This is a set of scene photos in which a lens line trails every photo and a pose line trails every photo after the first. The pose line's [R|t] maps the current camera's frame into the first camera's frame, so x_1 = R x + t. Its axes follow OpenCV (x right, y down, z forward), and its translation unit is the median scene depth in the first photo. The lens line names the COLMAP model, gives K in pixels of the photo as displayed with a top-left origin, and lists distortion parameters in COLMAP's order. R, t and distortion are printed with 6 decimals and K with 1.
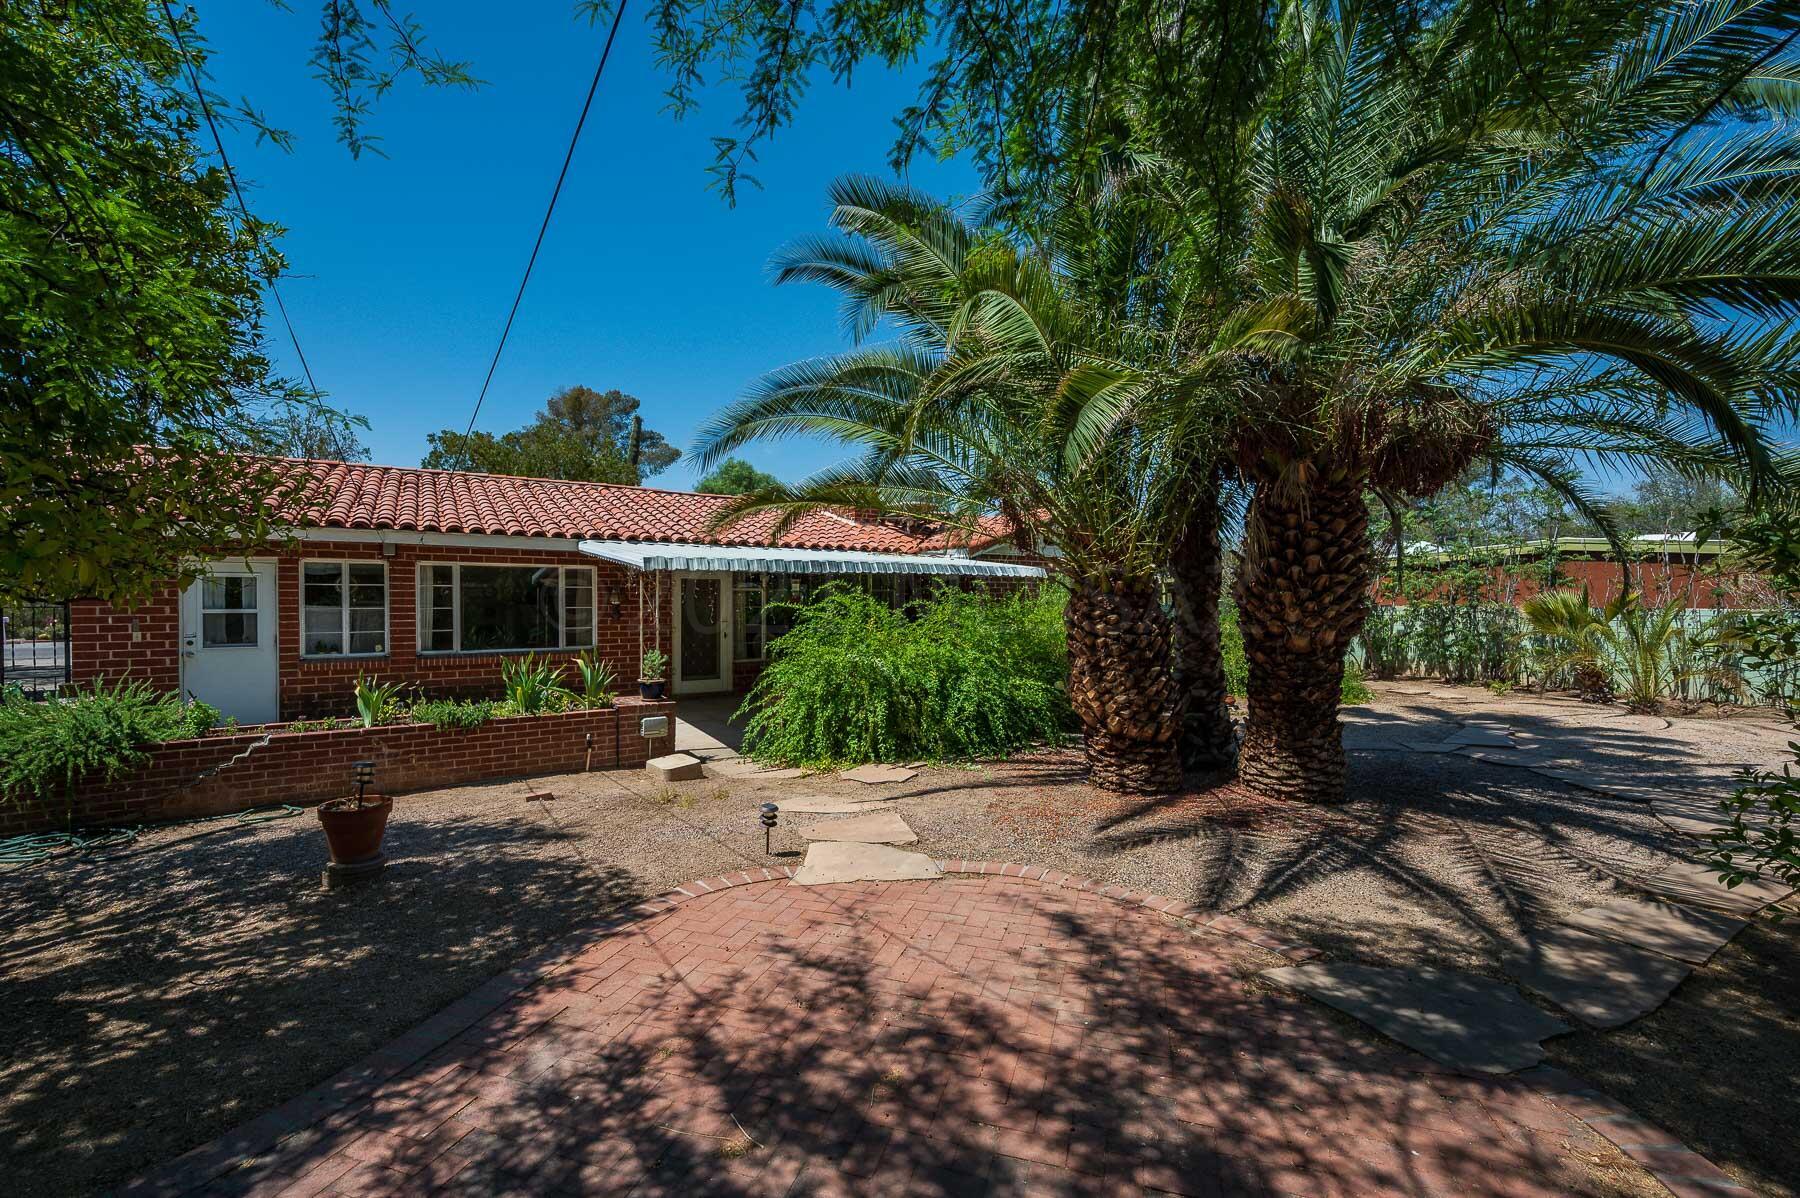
lens RADIAL K [[735.9, 0, 902.9], [0, 735.9, 603.9], [0, 0, 1]] dist [-0.002586, 0.000953]
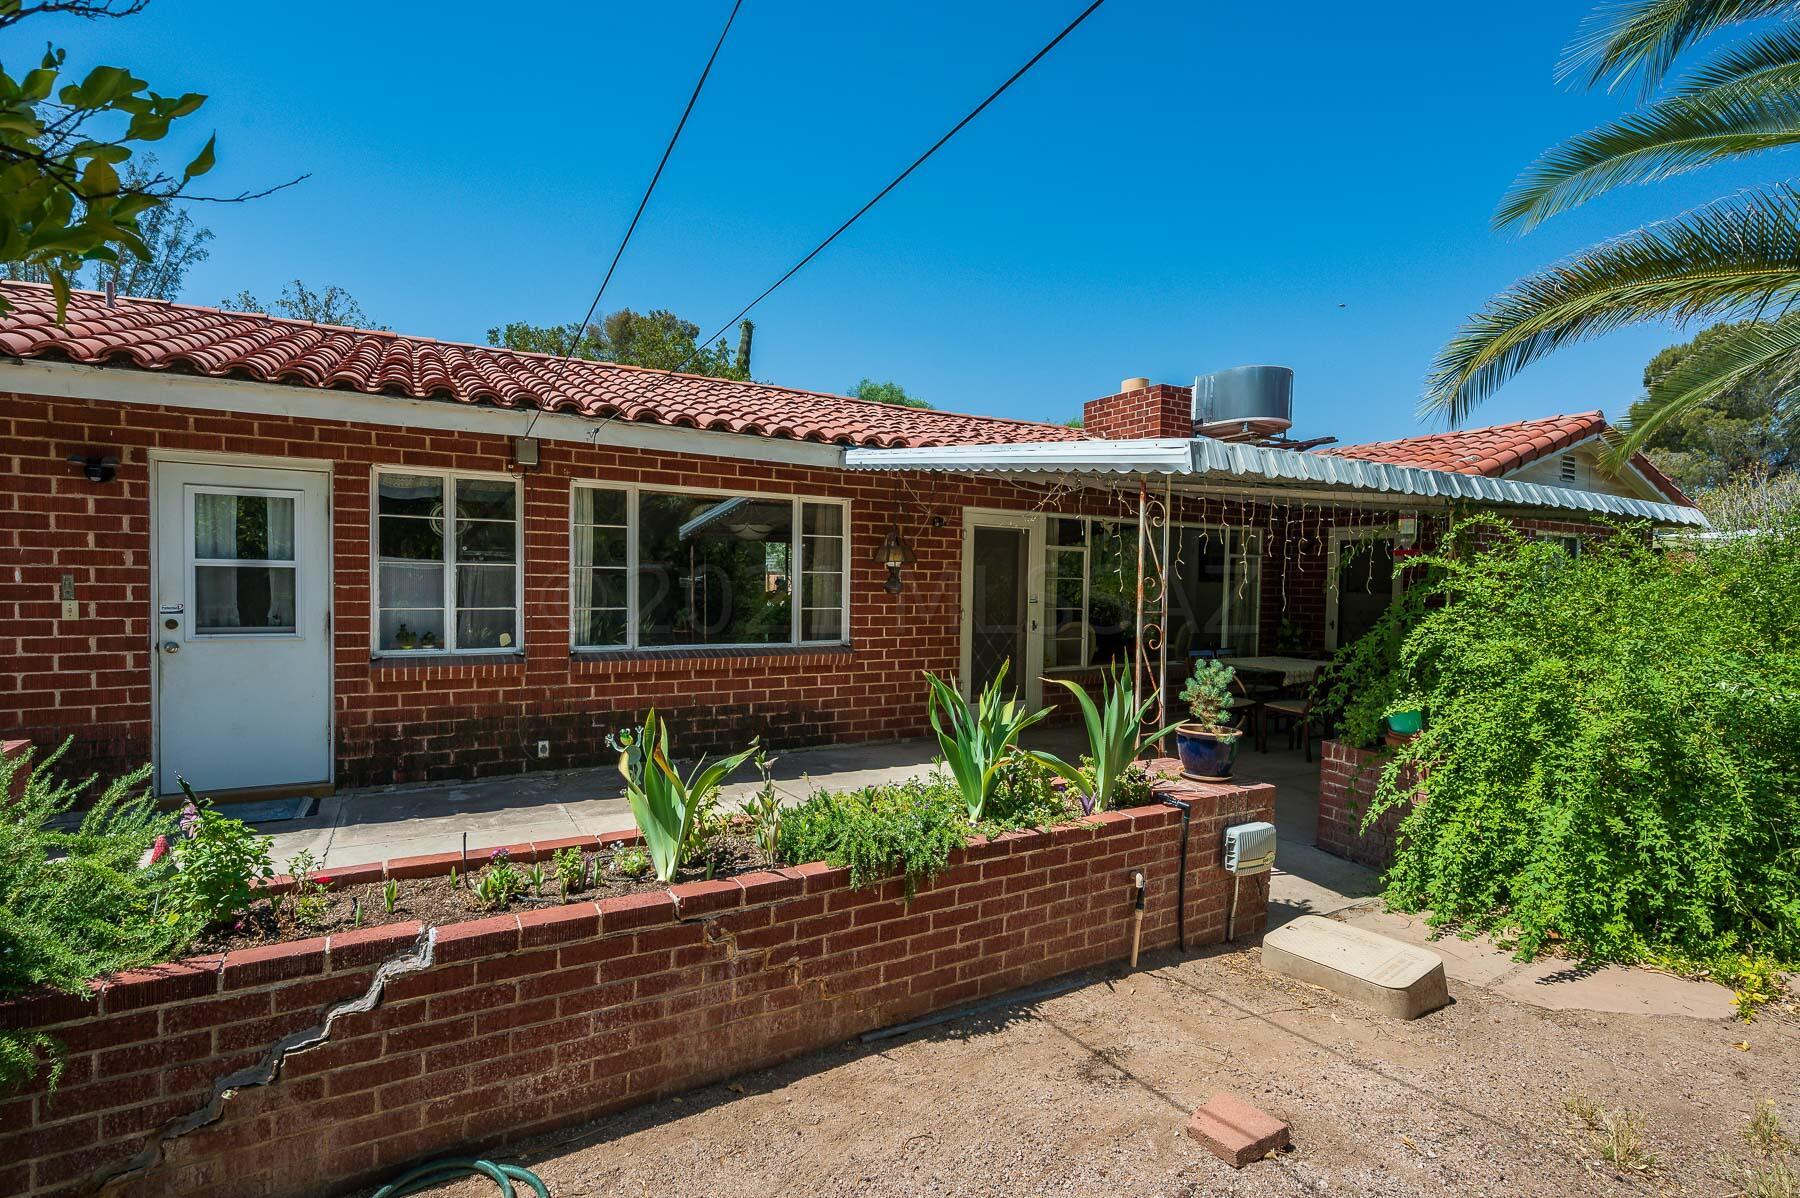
lens RADIAL K [[876.3, 0, 902.9], [0, 876.3, 606.0], [0, 0, 1]] dist [0.011701, -0.000394]
pose [[0.997325, 0.014983, -0.071537, -0.392898], [-0.013687, 0.999734, 0.018570, 0.020780], [0.071797, -0.017542, 0.997265, 0.397609]]
